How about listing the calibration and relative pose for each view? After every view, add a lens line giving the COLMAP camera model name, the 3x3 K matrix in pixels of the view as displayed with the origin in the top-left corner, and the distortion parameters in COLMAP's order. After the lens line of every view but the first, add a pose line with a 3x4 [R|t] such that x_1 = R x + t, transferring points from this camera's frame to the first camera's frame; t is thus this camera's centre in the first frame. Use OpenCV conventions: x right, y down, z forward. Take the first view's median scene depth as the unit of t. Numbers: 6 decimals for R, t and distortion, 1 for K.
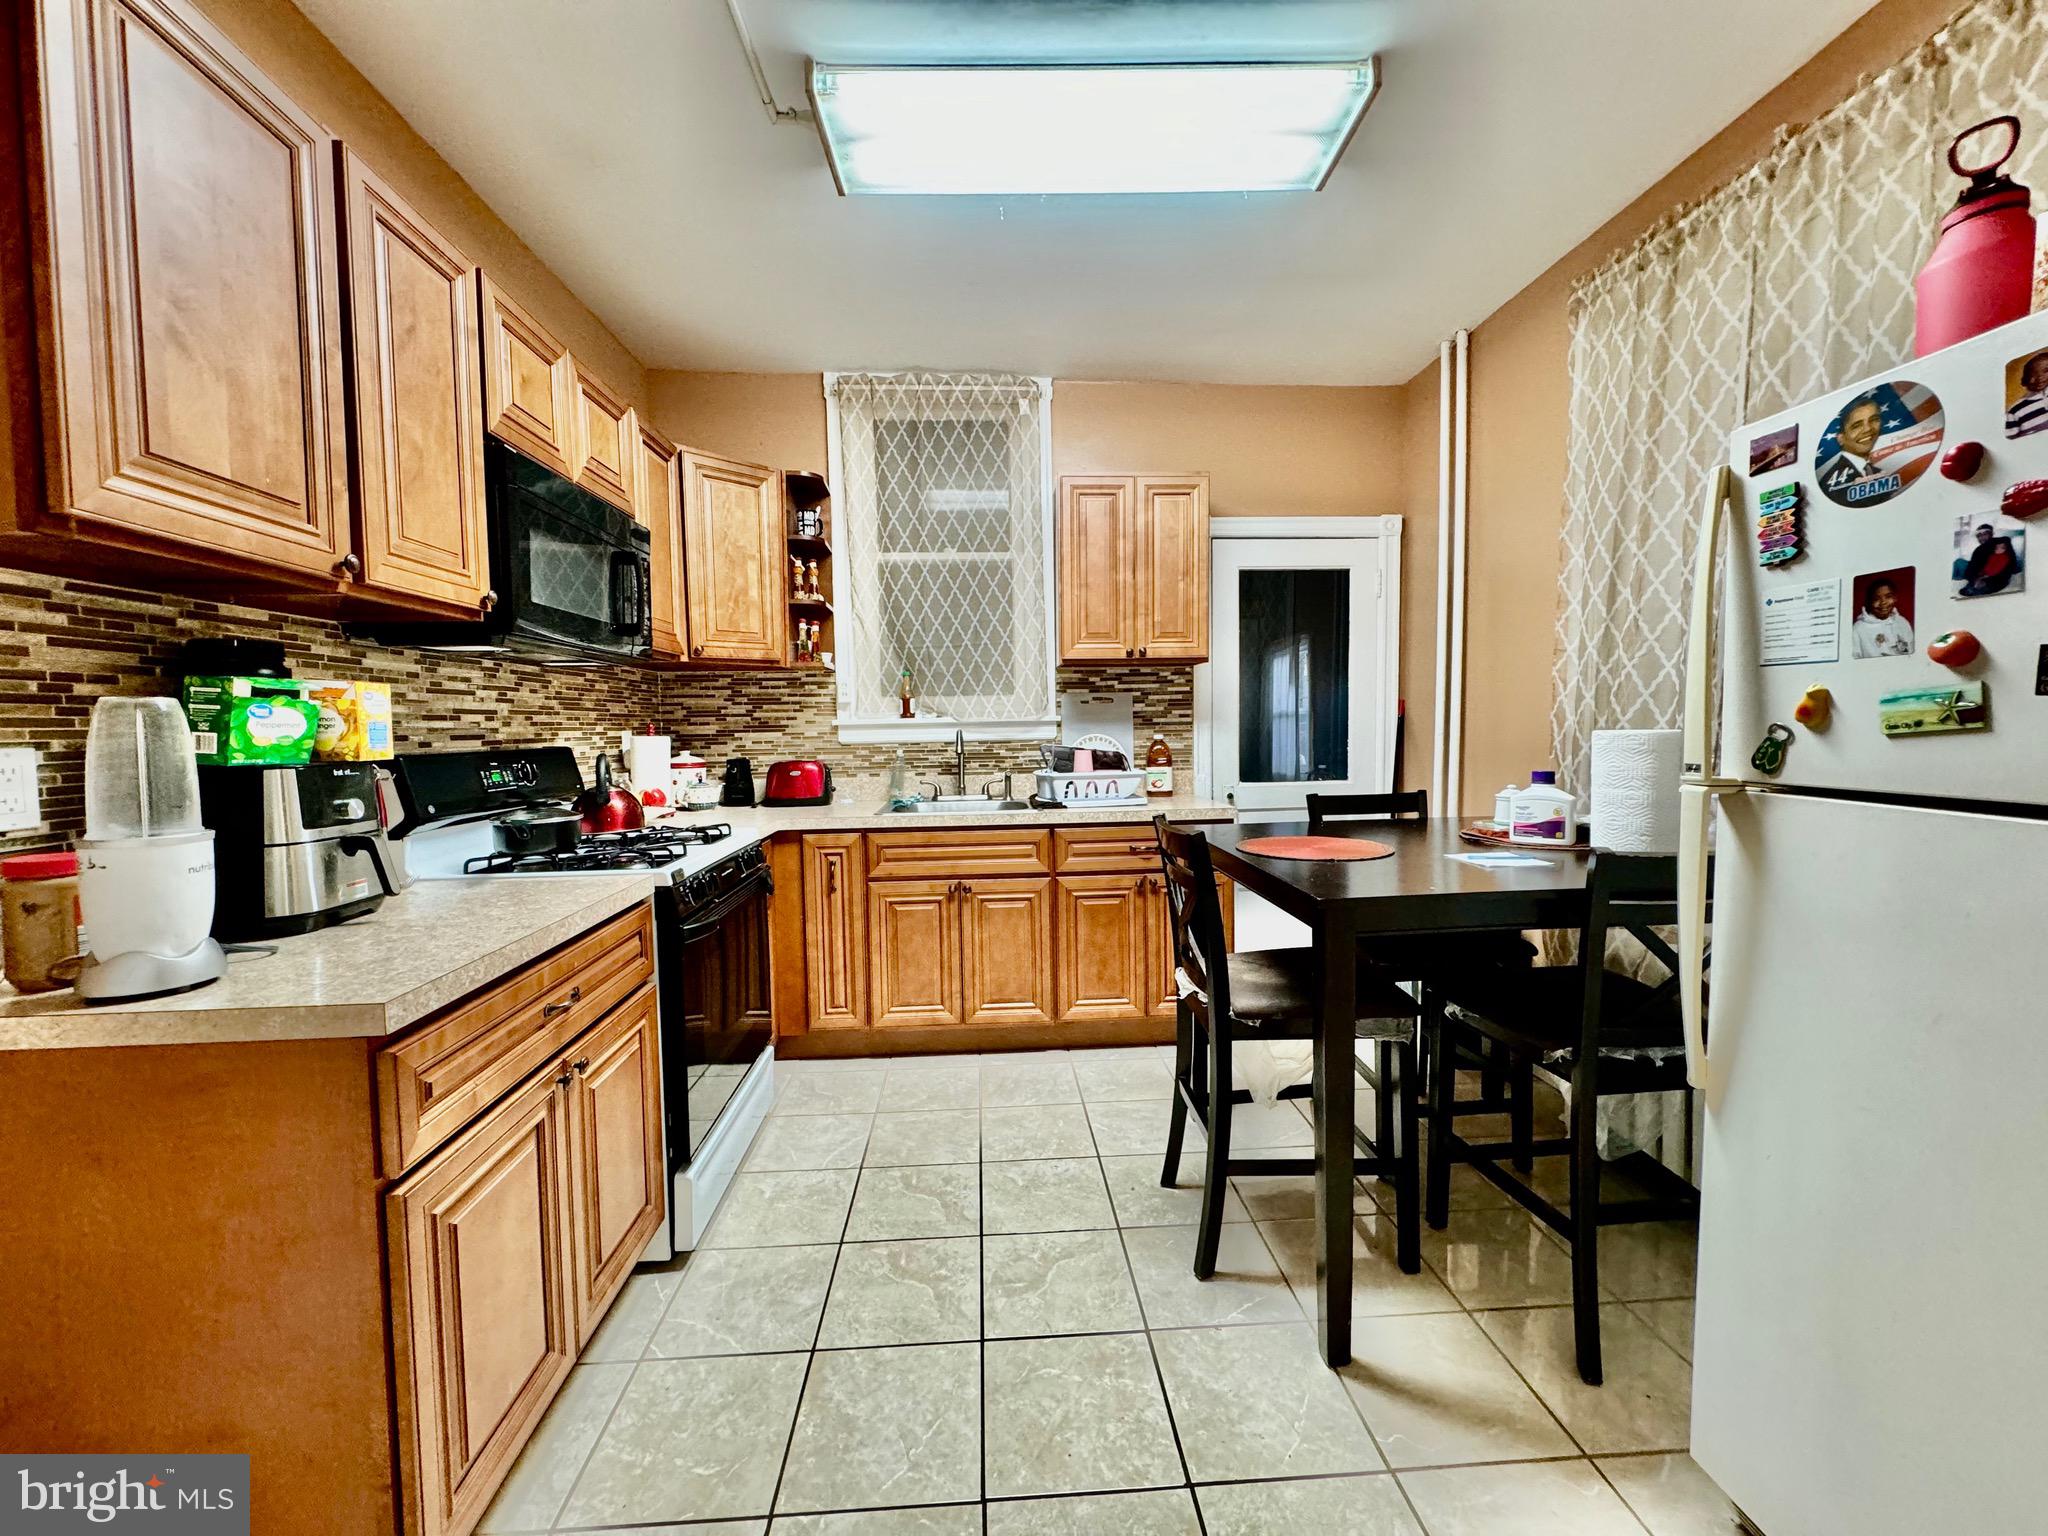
lens RADIAL K [[816.3, 0, 1024.3], [0, 816.3, 764.0], [0, 0, 1]] dist [-0.000317, -0.000713]
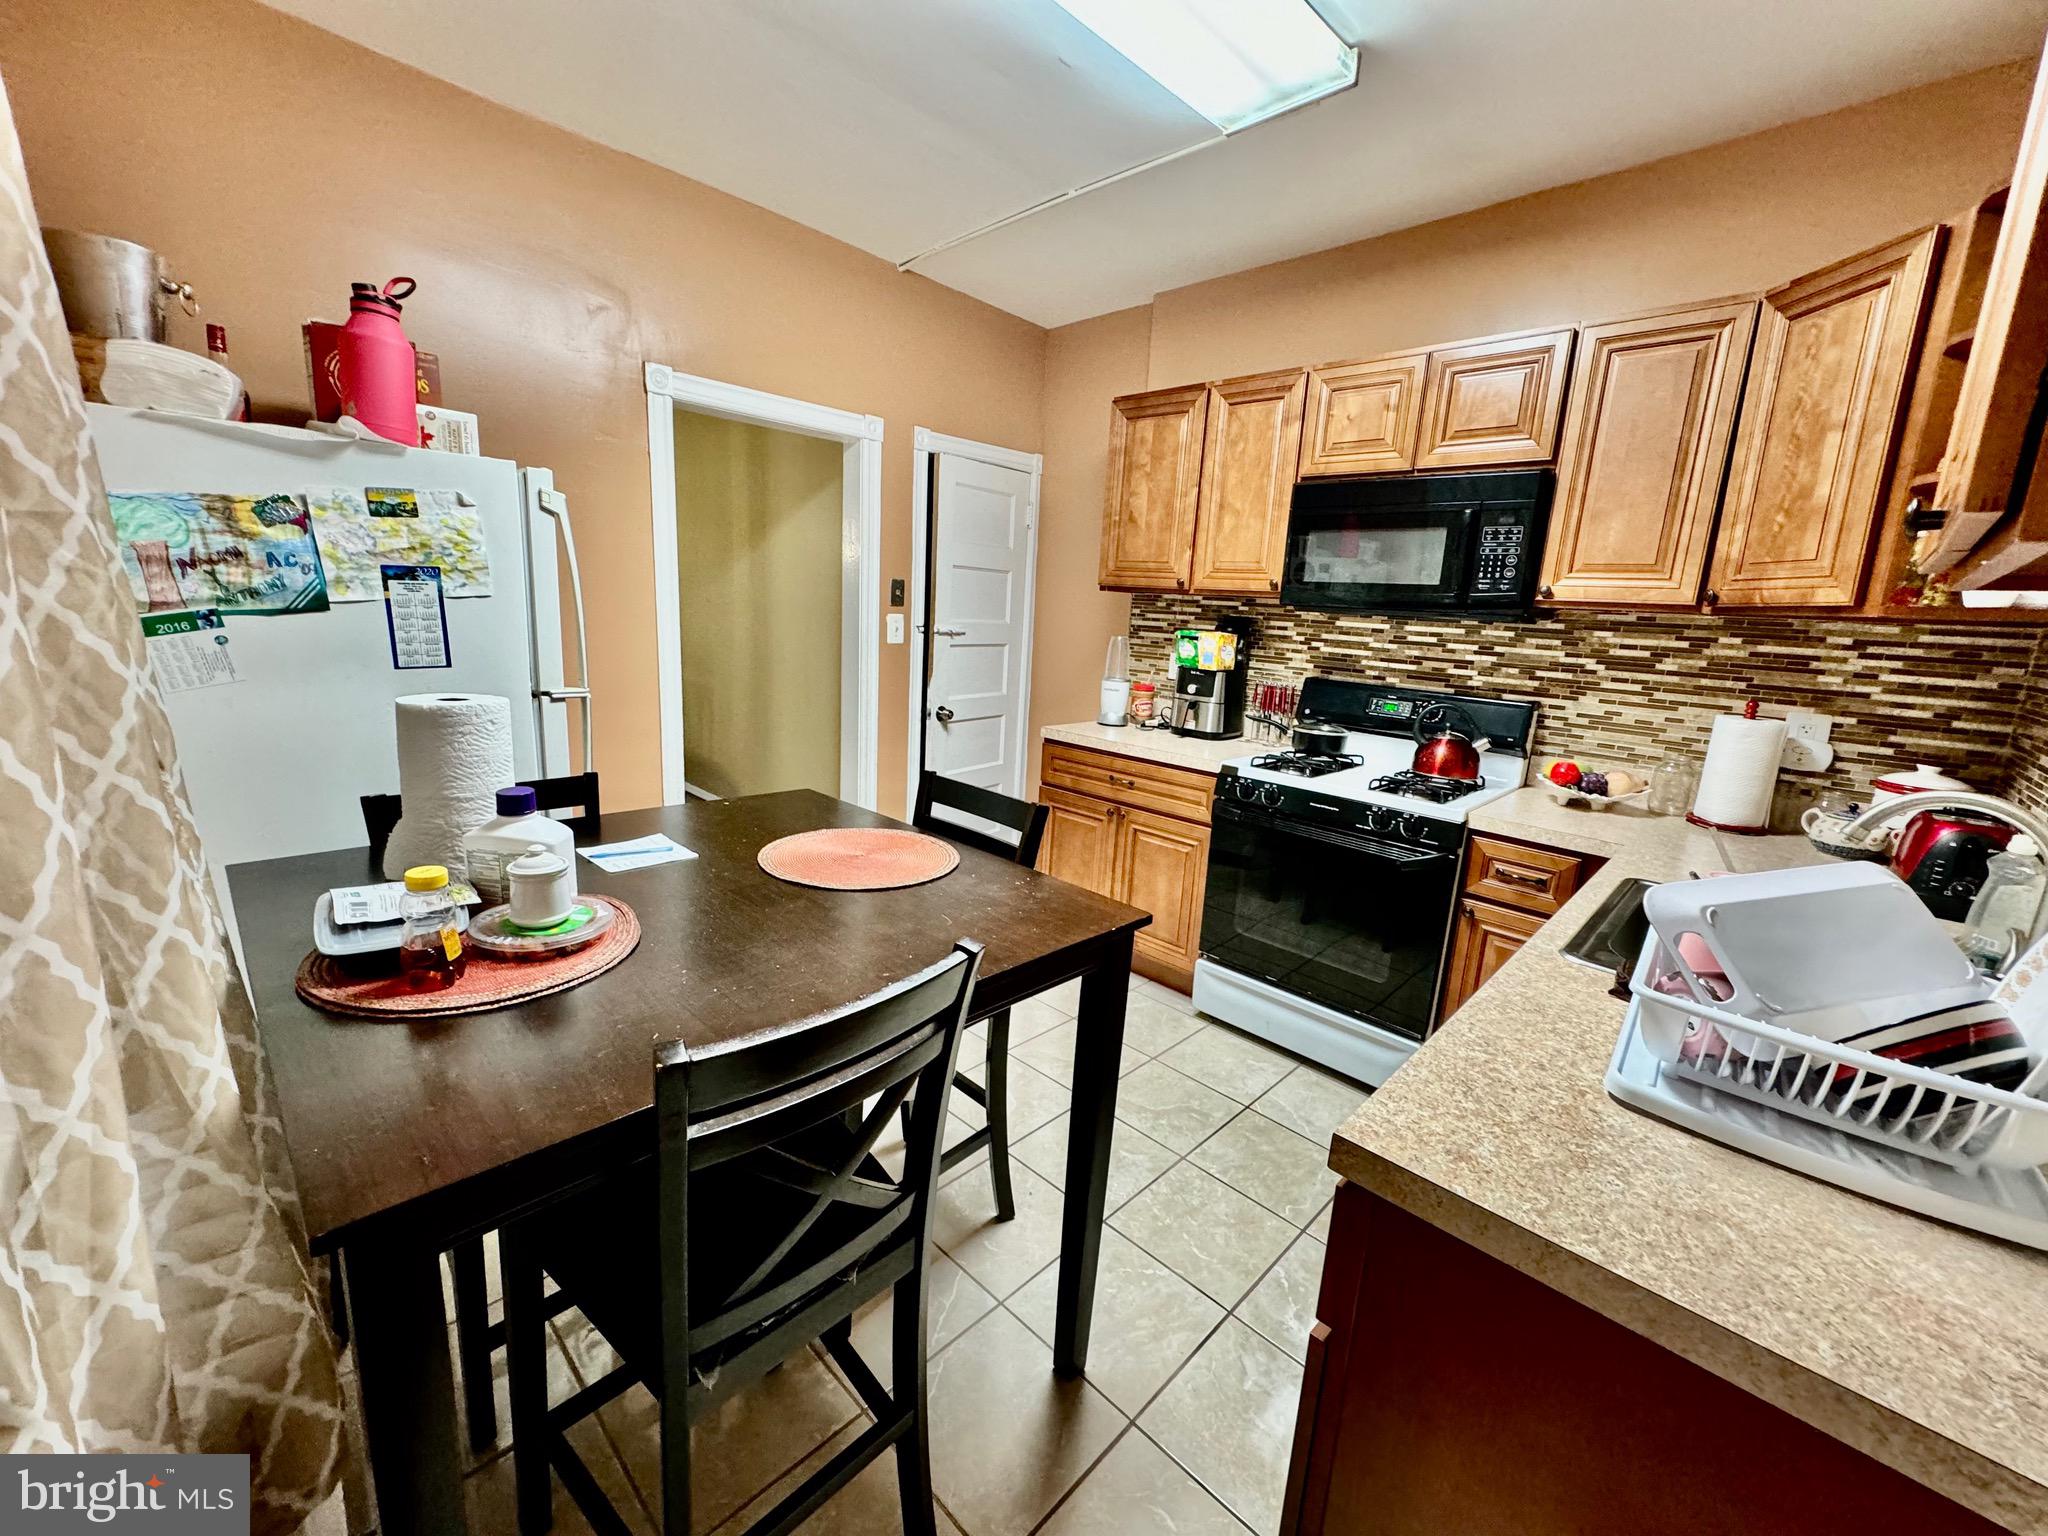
lens RADIAL K [[816.3, 0, 1026.7], [0, 816.3, 763.8], [0, 0, 1]] dist [-0.000317, -0.000713]
pose [[-0.738248, 0.101744, -0.666812, 0.684321], [-0.081708, 0.967790, 0.238130, -0.158708], [0.669562, 0.230282, -0.706156, 1.508318]]
